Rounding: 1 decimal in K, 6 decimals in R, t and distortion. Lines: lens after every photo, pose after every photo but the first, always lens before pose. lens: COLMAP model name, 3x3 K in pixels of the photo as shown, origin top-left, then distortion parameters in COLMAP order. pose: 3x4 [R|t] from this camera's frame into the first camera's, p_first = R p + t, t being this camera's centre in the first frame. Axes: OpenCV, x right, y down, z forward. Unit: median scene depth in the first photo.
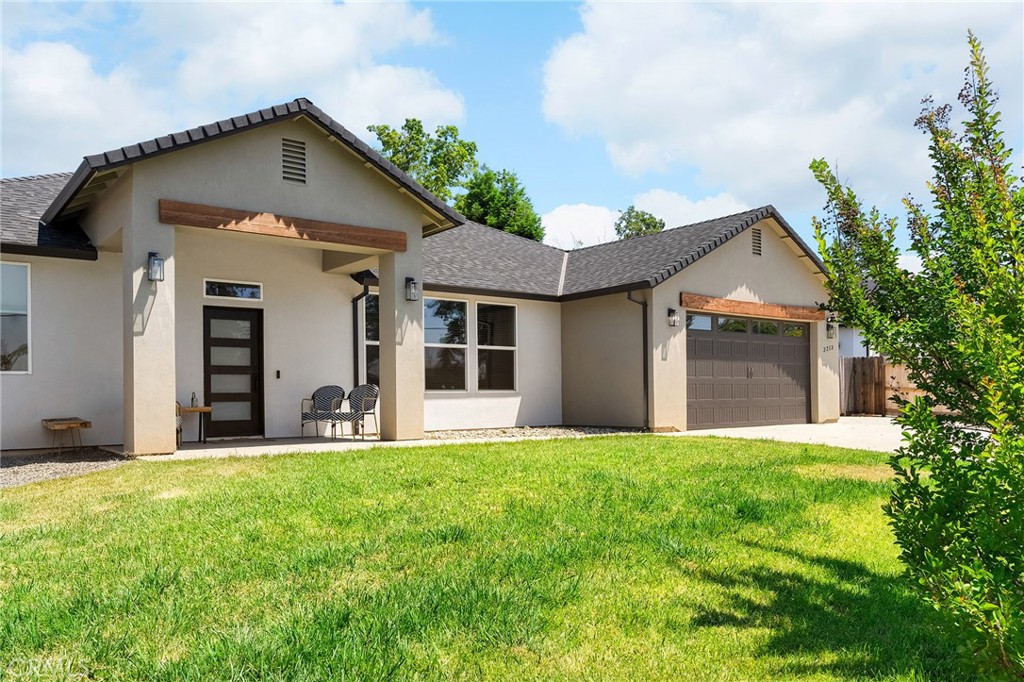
lens RADIAL K [[769.0, 0, 510.3], [0, 769.0, 395.2], [0, 0, 1]] dist [0.007811, 0.002267]
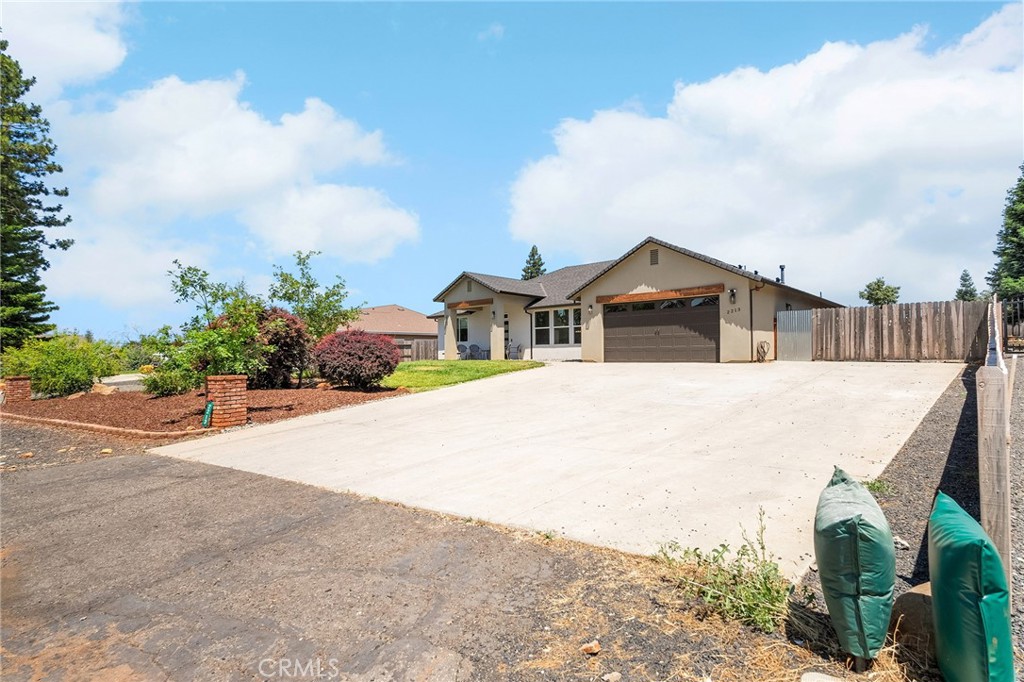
lens RADIAL K [[521.0, 0, 512.0], [0, 521.0, 341.0], [0, 0, 1]] dist [-0.002989, -0.000383]
pose [[0.152799, -0.015899, -0.988129, 1.692390], [0.007117, 0.999862, -0.014988, 0.008633], [0.988232, -0.004743, 0.152891, 0.584163]]
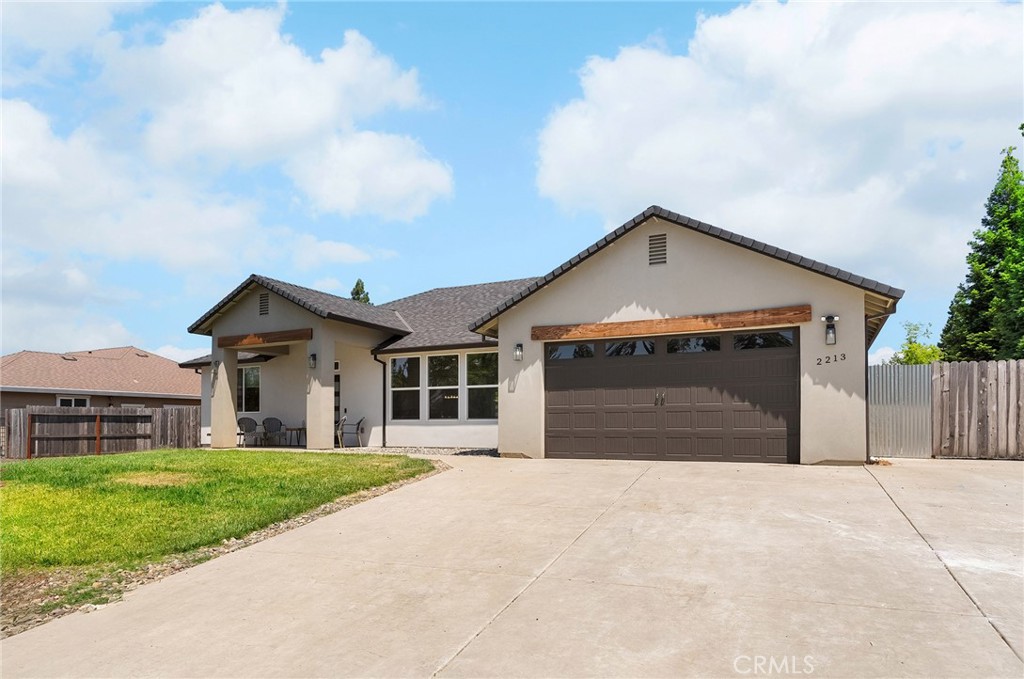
lens RADIAL K [[637.4, 0, 501.5], [0, 637.4, 413.4], [0, 0, 1]] dist [-0.003310, 0.001061]
pose [[0.414852, -0.006876, -0.909863, 1.062065], [-0.001983, 0.999962, -0.008461, -0.007629], [0.909887, 0.005314, 0.414823, 0.633439]]
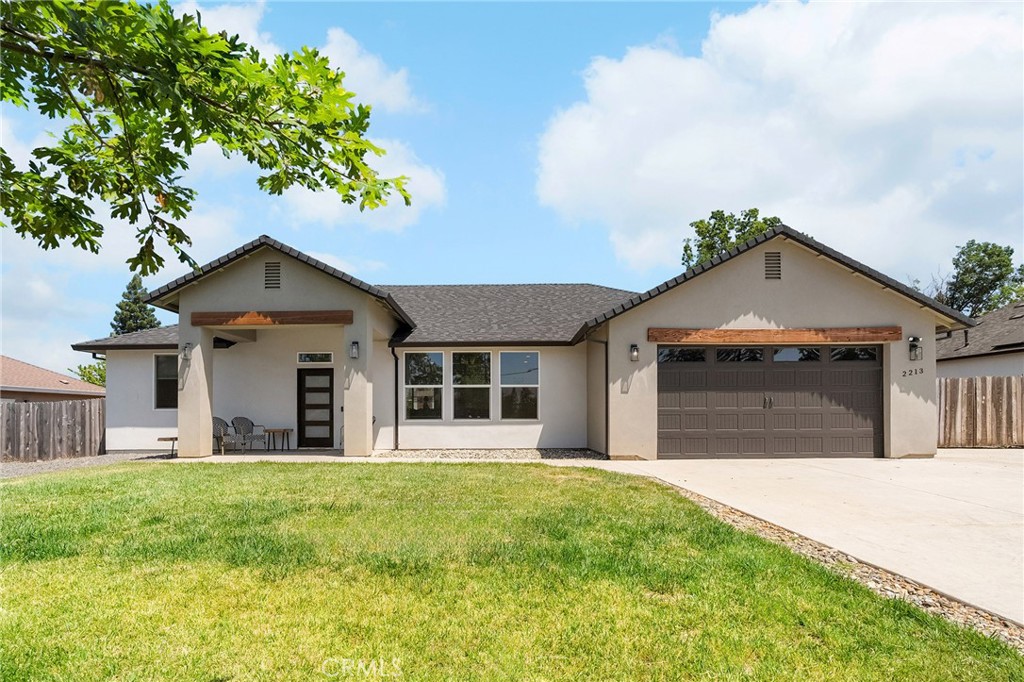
lens RADIAL K [[499.3, 0, 496.6], [0, 499.3, 413.3], [0, 0, 1]] dist [-0.013624, 0.000476]
pose [[0.776418, 0.002749, -0.630212, 0.520142], [-0.003505, 0.999994, 0.000043, -0.017224], [0.630209, 0.002176, 0.776423, 0.359827]]
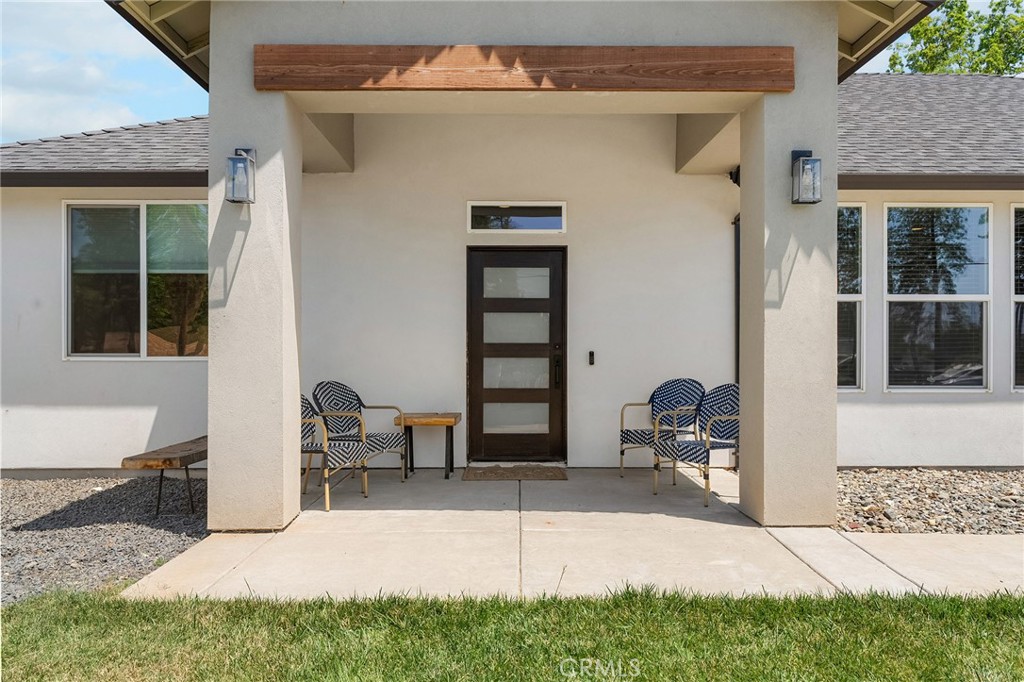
lens RADIAL K [[779.8, 0, 512.0], [0, 779.8, 341.0], [0, 0, 1]] dist [-0.000902, 0.003496]
pose [[0.794630, 0.010499, -0.607003, 0.004958], [-0.009318, 0.999944, 0.005097, -0.037367], [0.607022, 0.001606, 0.794683, 0.442052]]
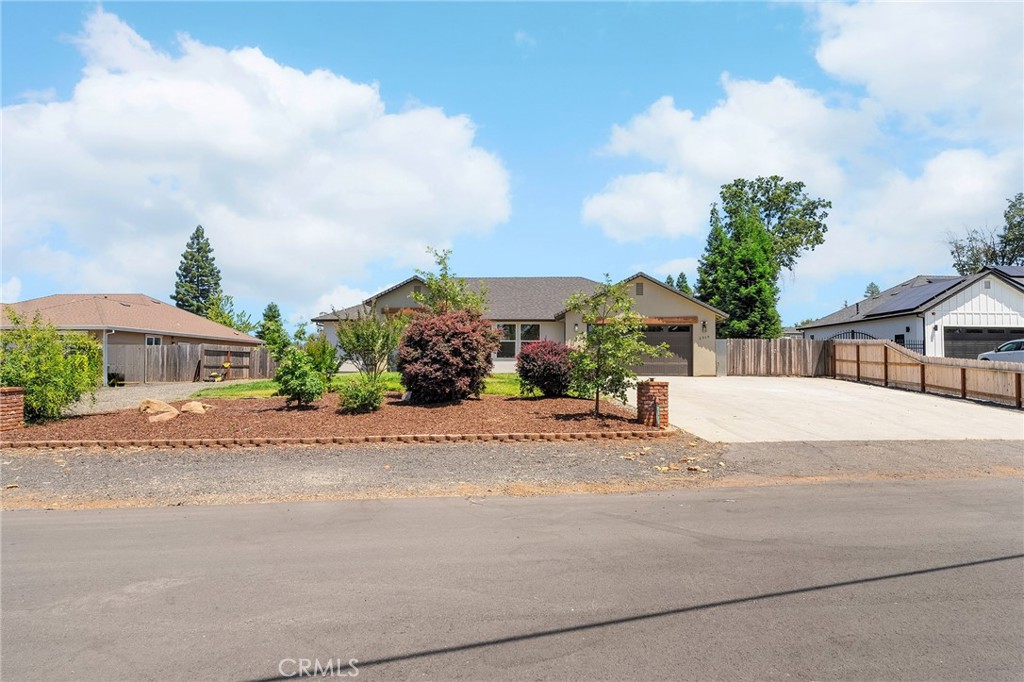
lens RADIAL K [[599.6, 0, 512.0], [0, 599.6, 341.0], [0, 0, 1]] dist [-0.001182, -0.000202]
pose [[0.731933, -0.015308, -0.681205, 1.393708], [-0.016146, 0.999077, -0.039799, 0.018324], [0.681186, 0.040129, 0.731010, -0.518301]]
